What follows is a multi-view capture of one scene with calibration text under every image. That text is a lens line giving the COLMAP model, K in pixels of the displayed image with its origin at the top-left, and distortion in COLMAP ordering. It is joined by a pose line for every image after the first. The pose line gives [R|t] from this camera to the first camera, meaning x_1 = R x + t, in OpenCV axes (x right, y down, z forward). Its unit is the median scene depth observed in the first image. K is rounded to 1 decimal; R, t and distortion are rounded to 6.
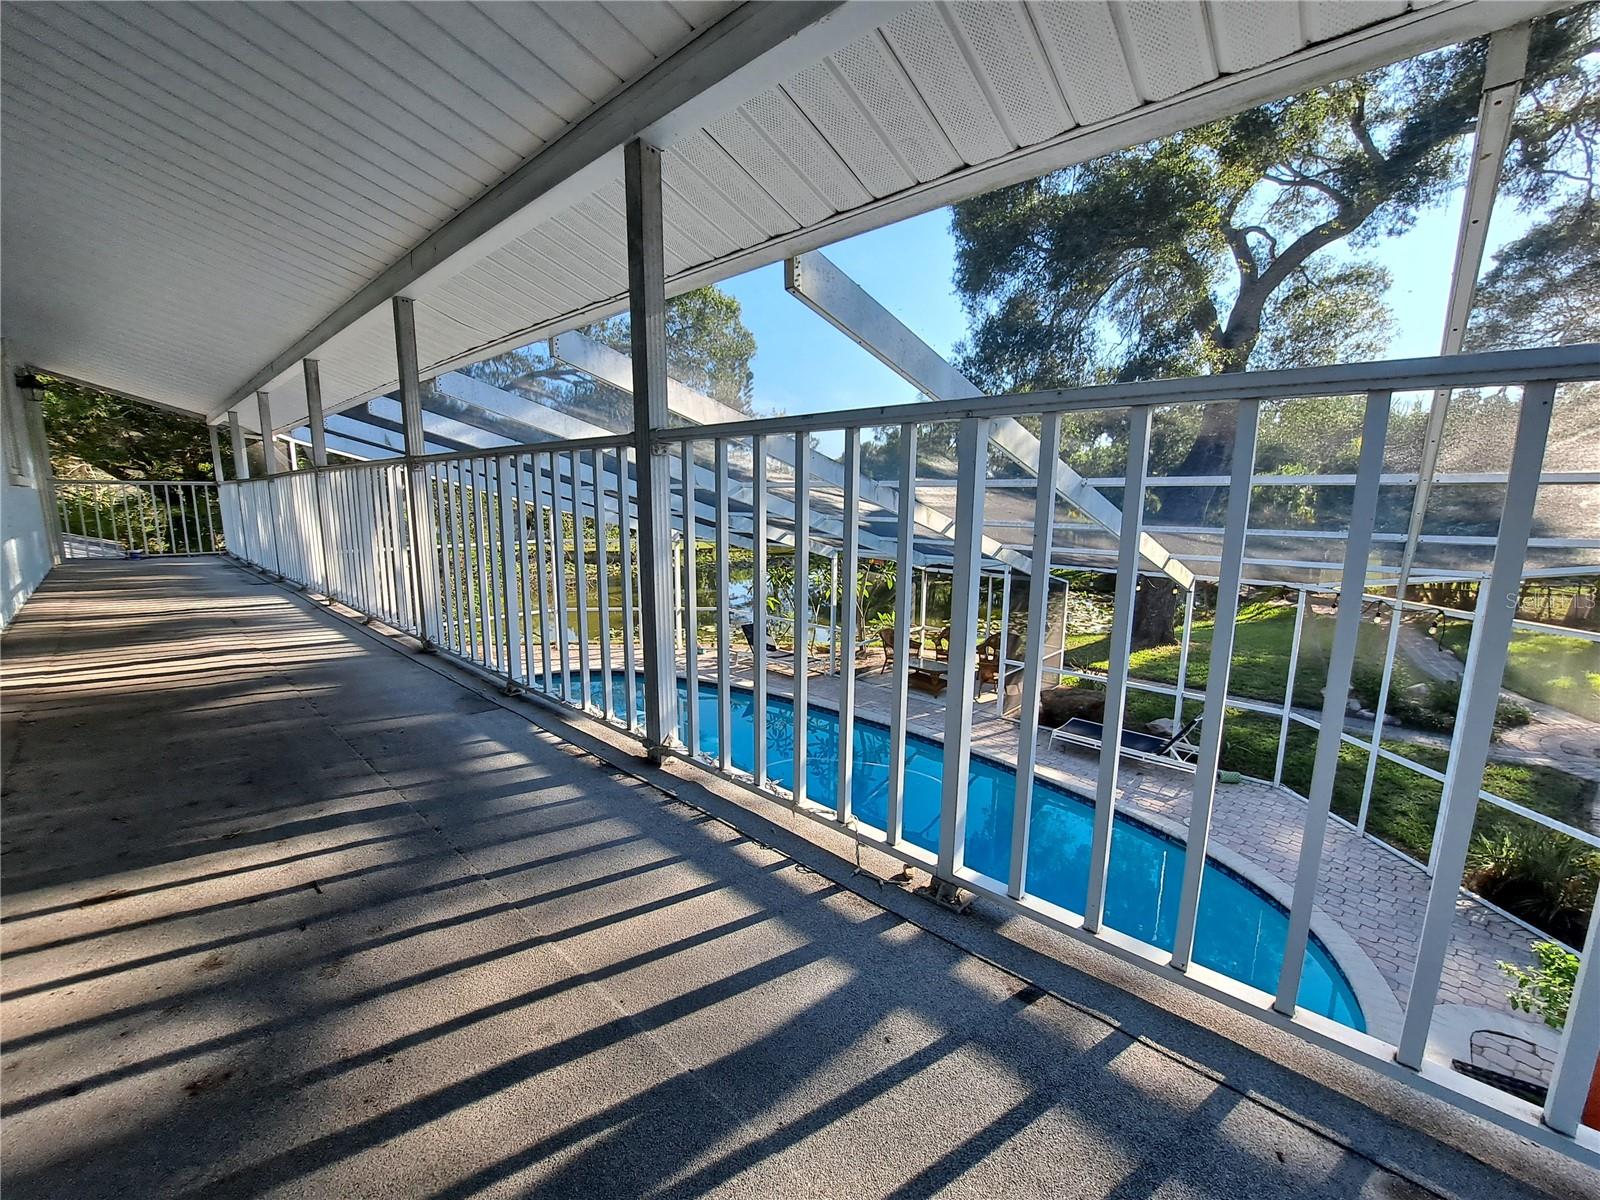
lens RADIAL K [[641.7, 0, 795.9], [0, 641.7, 603.4], [0, 0, 1]] dist [-0.024310, 0.002058]
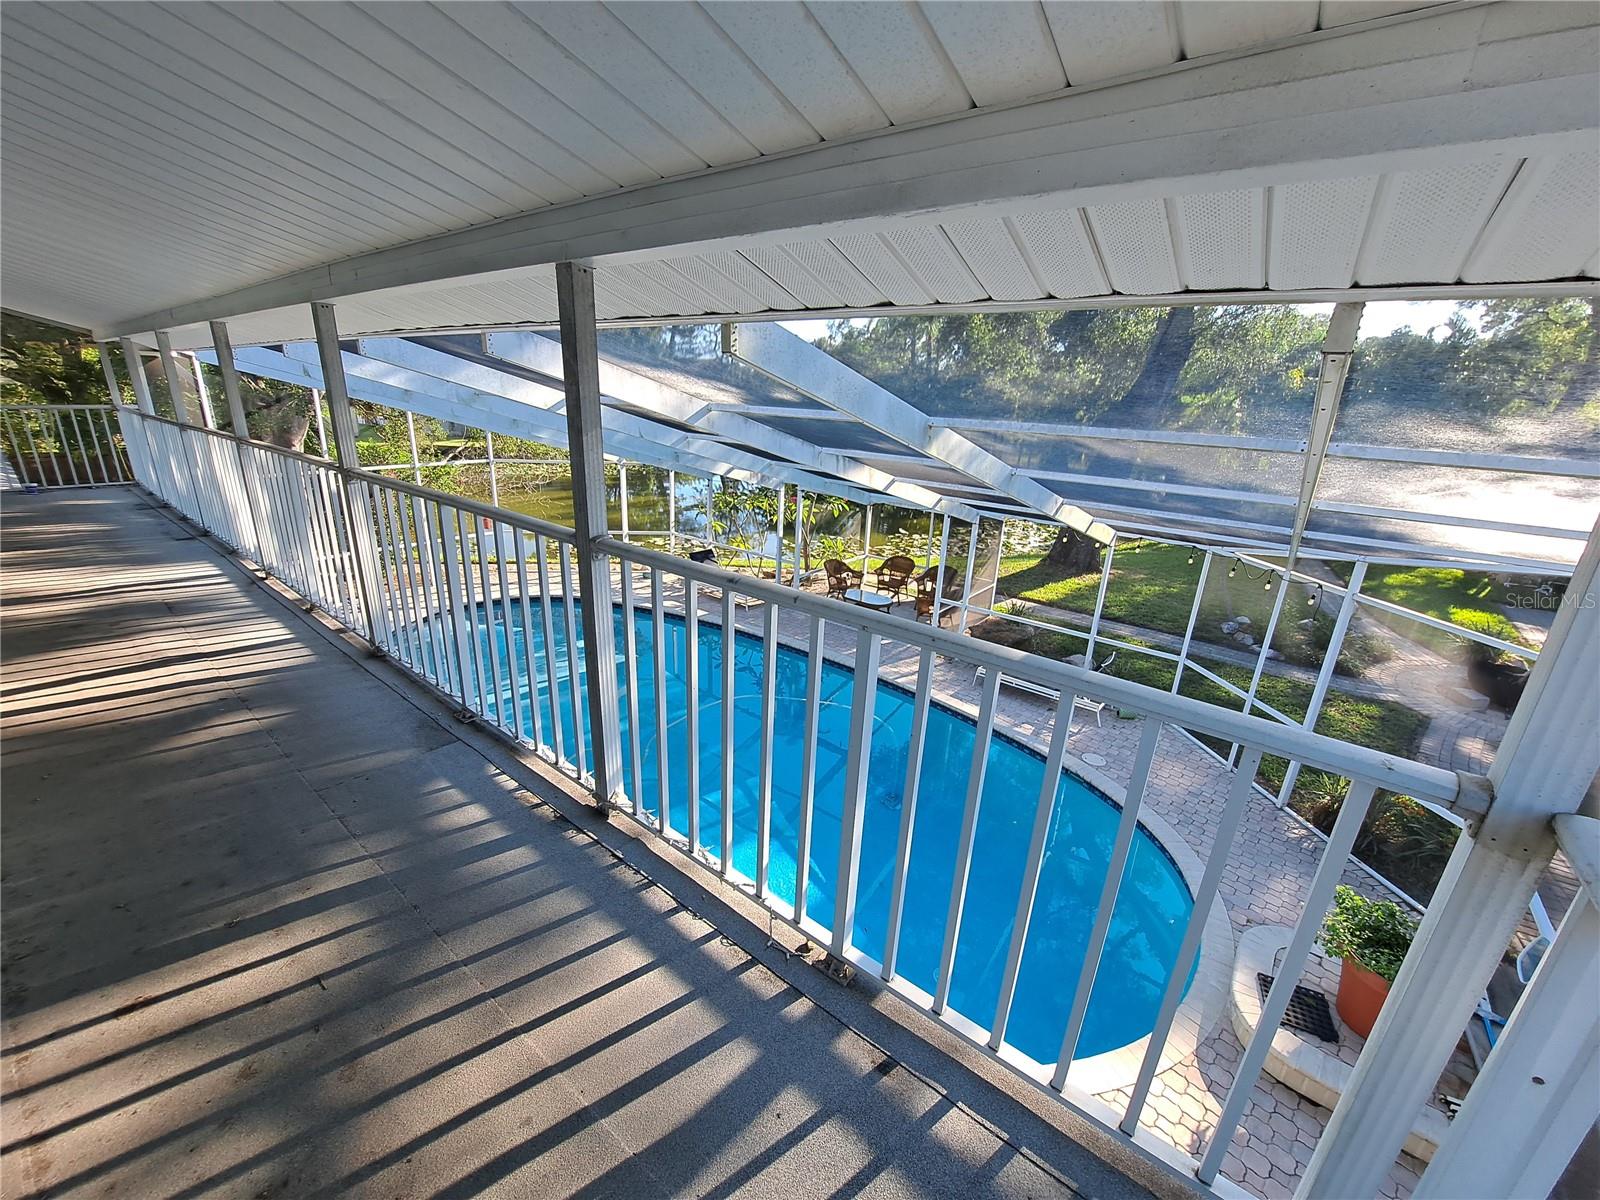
lens RADIAL K [[641.7, 0, 799.2], [0, 641.7, 593.2], [0, 0, 1]] dist [-0.024310, 0.002058]
pose [[0.996546, 0.011229, 0.082276, 0.033890], [-0.024352, 0.986772, 0.160272, -0.359623], [-0.079388, -0.161722, 0.983638, -0.097500]]
